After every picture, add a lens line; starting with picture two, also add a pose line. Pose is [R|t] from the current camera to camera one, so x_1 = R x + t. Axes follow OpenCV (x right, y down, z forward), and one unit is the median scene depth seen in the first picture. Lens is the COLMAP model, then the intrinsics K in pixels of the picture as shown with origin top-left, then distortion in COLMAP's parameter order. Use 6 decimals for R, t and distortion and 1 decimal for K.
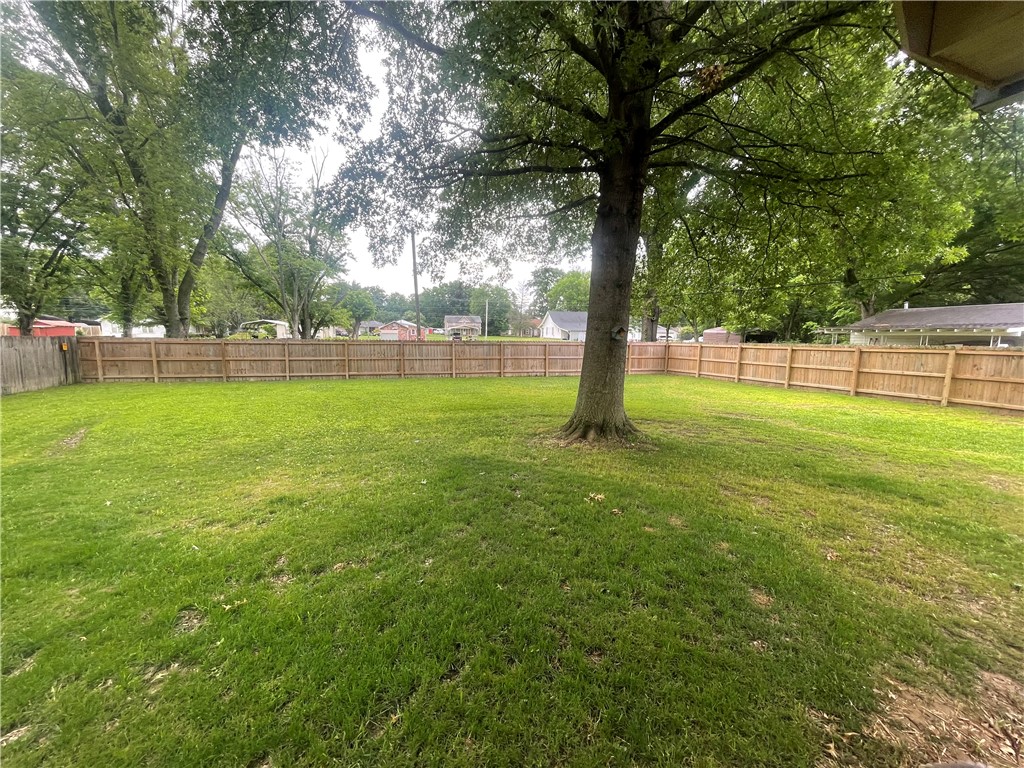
lens RADIAL K [[412.9, 0, 505.9], [0, 412.9, 388.5], [0, 0, 1]] dist [-0.002319, 0.000673]
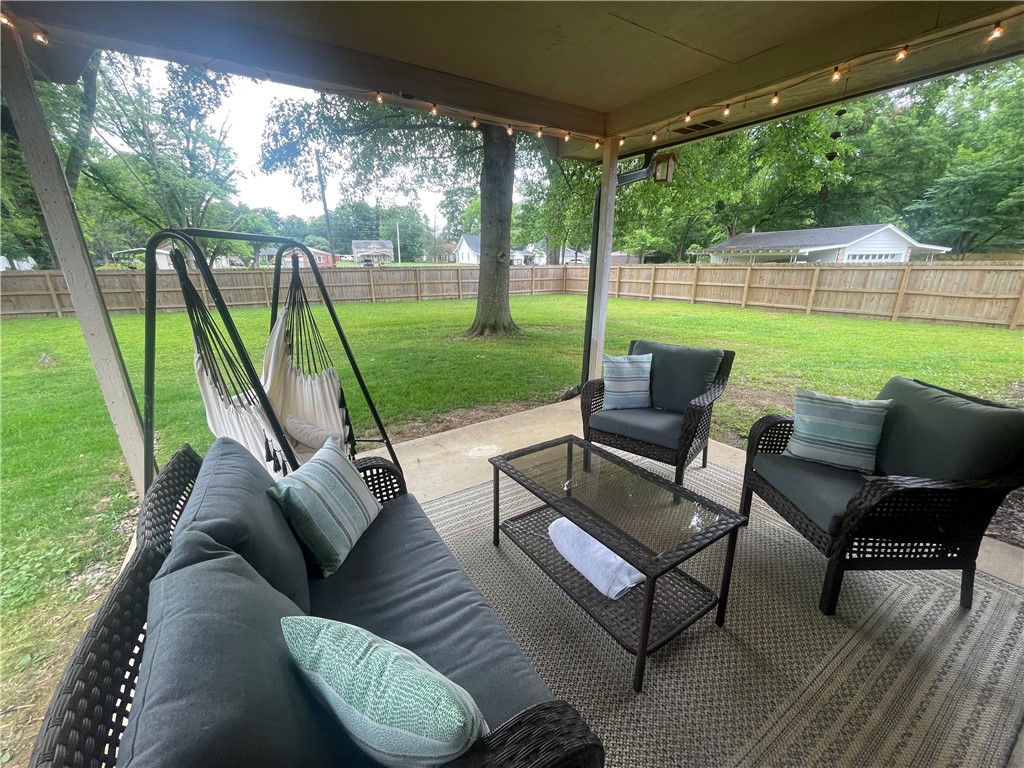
lens RADIAL K [[412.9, 0, 505.9], [0, 412.9, 388.5], [0, 0, 1]] dist [-0.002319, 0.000673]
pose [[0.980870, -0.073320, 0.180326, 0.000877], [0.041350, 0.983691, 0.175049, 0.019897], [-0.190220, -0.164244, 0.967905, -0.144509]]
